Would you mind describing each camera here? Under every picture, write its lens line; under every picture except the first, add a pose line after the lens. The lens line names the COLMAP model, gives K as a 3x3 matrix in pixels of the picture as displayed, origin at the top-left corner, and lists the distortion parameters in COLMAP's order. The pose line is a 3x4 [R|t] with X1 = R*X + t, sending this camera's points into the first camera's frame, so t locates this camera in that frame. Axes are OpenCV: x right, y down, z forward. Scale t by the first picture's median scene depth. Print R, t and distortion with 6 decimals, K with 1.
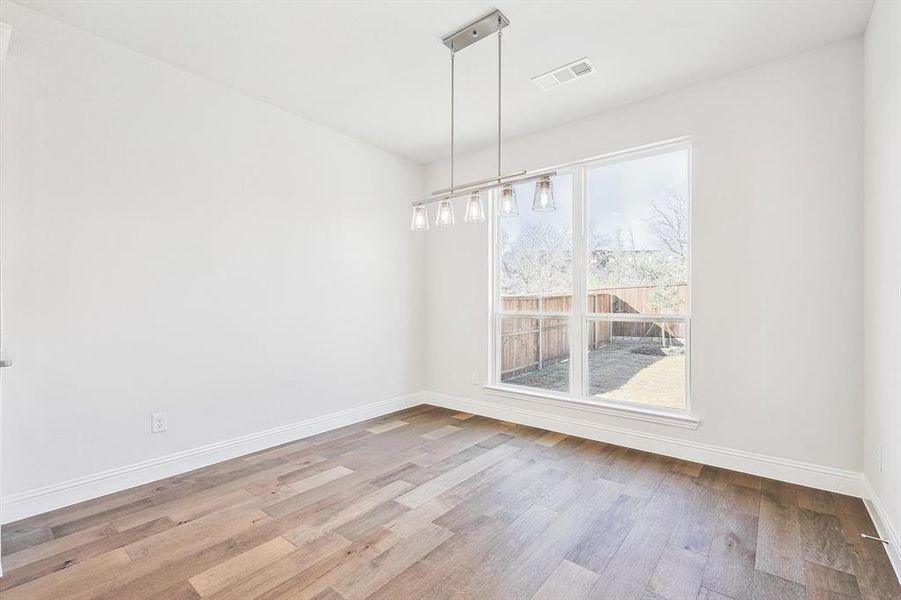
lens RADIAL K [[394.9, 0, 453.9], [0, 394.9, 303.6], [0, 0, 1]] dist [0.008458, -0.000531]
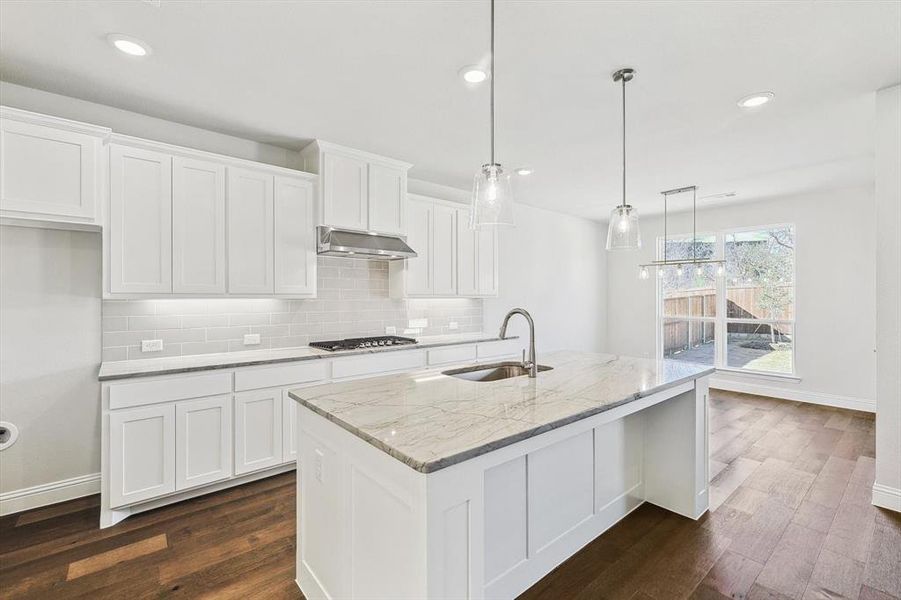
lens RADIAL K [[394.9, 0, 450.7], [0, 394.9, 296.1], [0, 0, 1]] dist [0.008458, -0.000531]
pose [[0.982475, 0.006953, -0.186267, -0.195245], [-0.006329, 0.999972, 0.003943, -0.027467], [0.186289, -0.002695, 0.982491, -0.343824]]
